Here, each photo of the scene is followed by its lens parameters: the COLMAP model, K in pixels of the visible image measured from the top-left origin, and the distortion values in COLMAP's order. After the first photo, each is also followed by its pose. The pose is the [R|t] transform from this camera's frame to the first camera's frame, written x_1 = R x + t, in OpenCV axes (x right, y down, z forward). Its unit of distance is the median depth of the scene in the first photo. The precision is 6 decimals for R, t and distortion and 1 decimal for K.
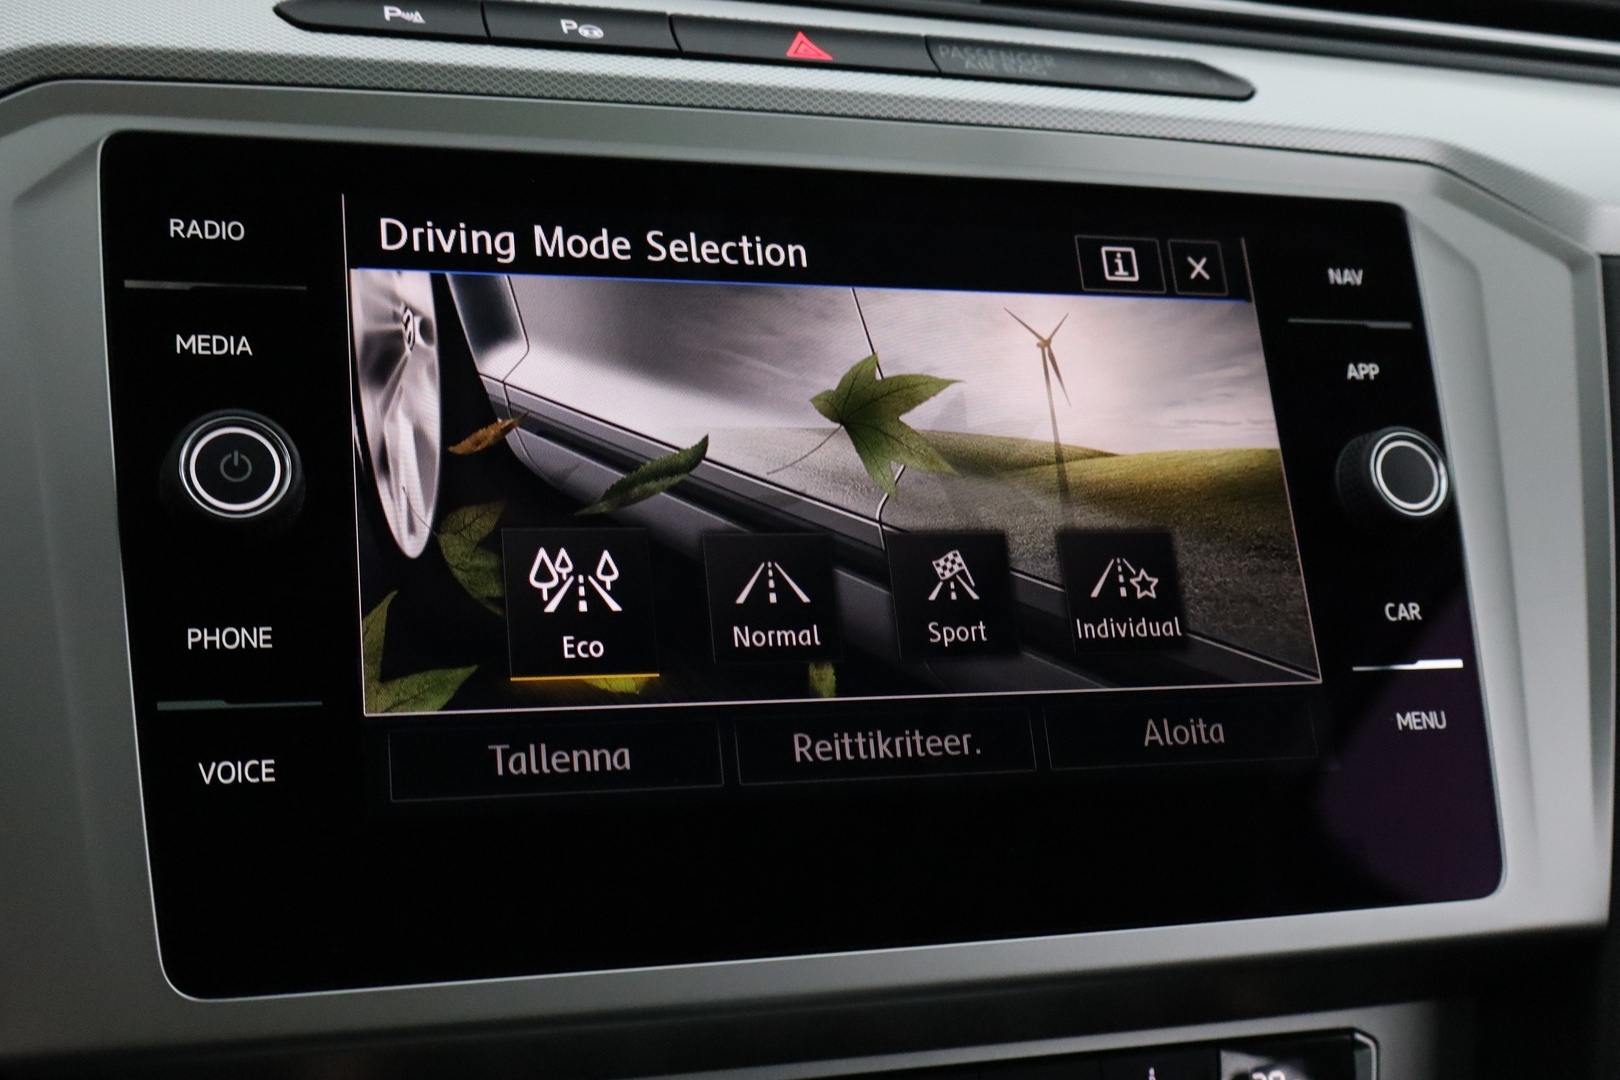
lens RADIAL K [[1995.0, 0, 810.0], [0, 1995.0, 540.0], [0, 0, 1]] dist [0.005174, -0.008717]
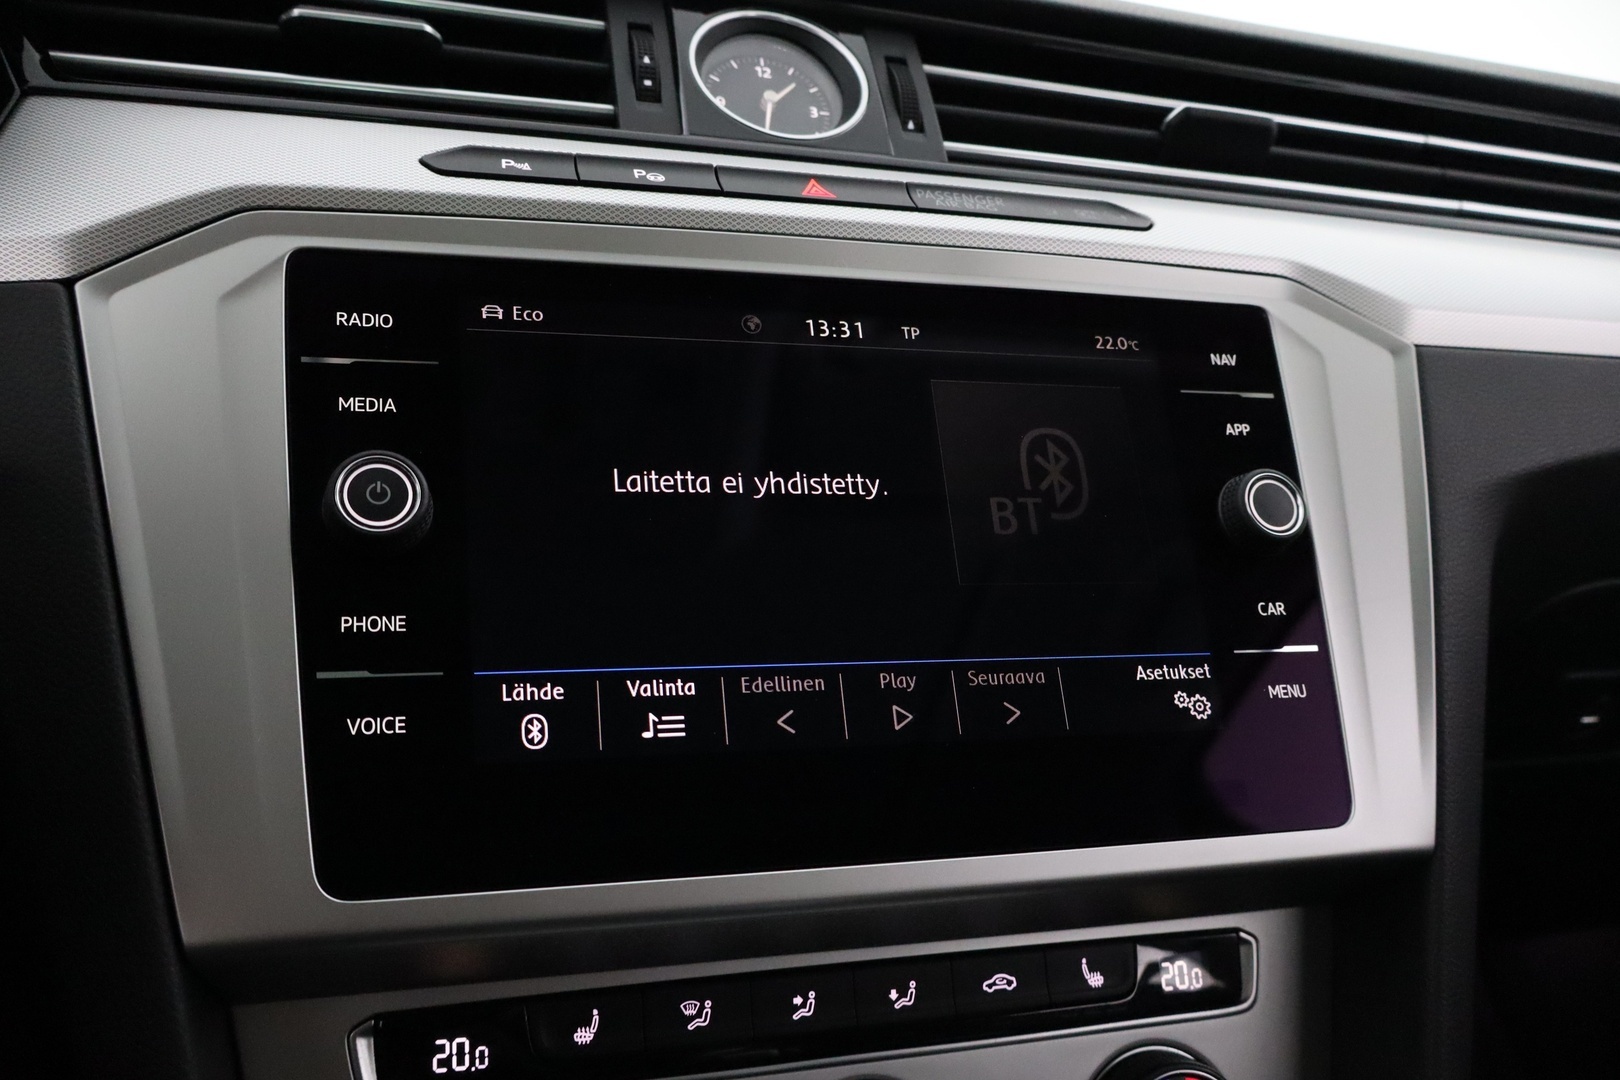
lens RADIAL K [[1370.2, 0, 810.0], [0, 1370.2, 540.0], [0, 0, 1]] dist [0.001712, 0.016420]
pose [[0.999605, -0.004863, -0.027669, 0.018631], [0.003801, 0.999259, -0.038314, 0.025502], [0.027835, 0.038193, 0.998883, 0.090277]]
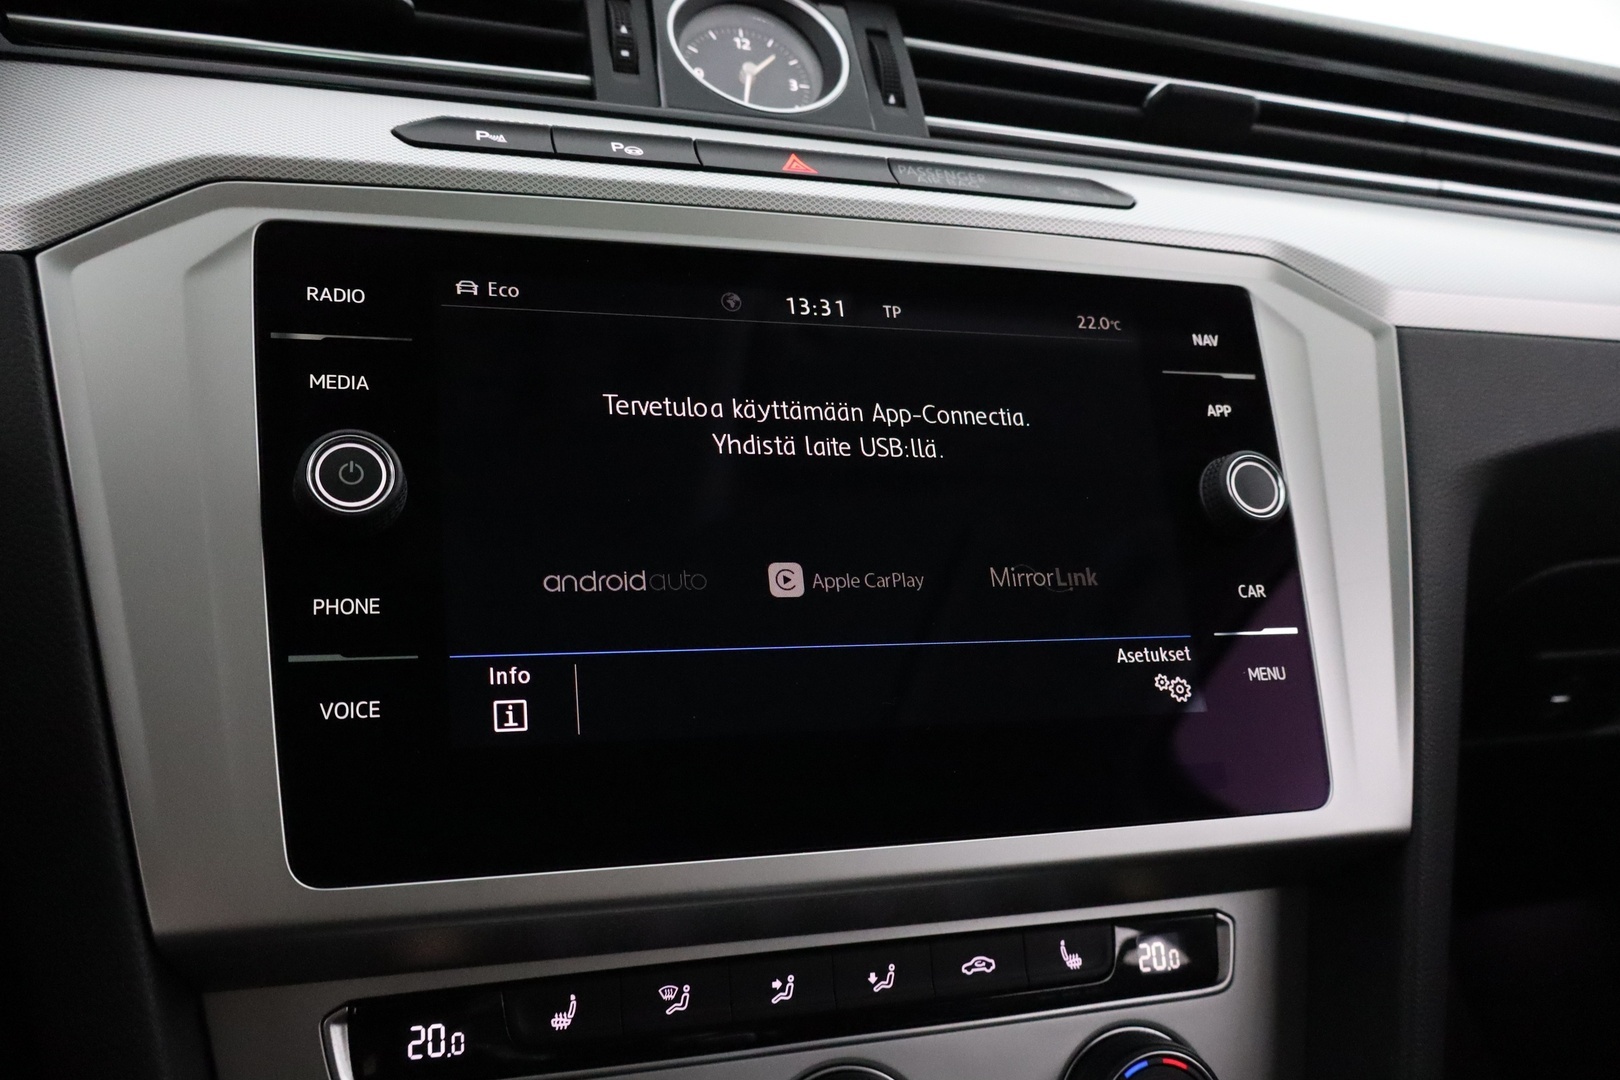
lens RADIAL K [[1370.2, 0, 810.0], [0, 1370.2, 540.0], [0, 0, 1]] dist [0.001712, 0.016420]
pose [[0.999980, -0.001148, -0.006216, 0.012191], [0.001032, 0.999828, -0.018542, 0.019785], [0.006236, 0.018536, 0.999809, 0.099735]]
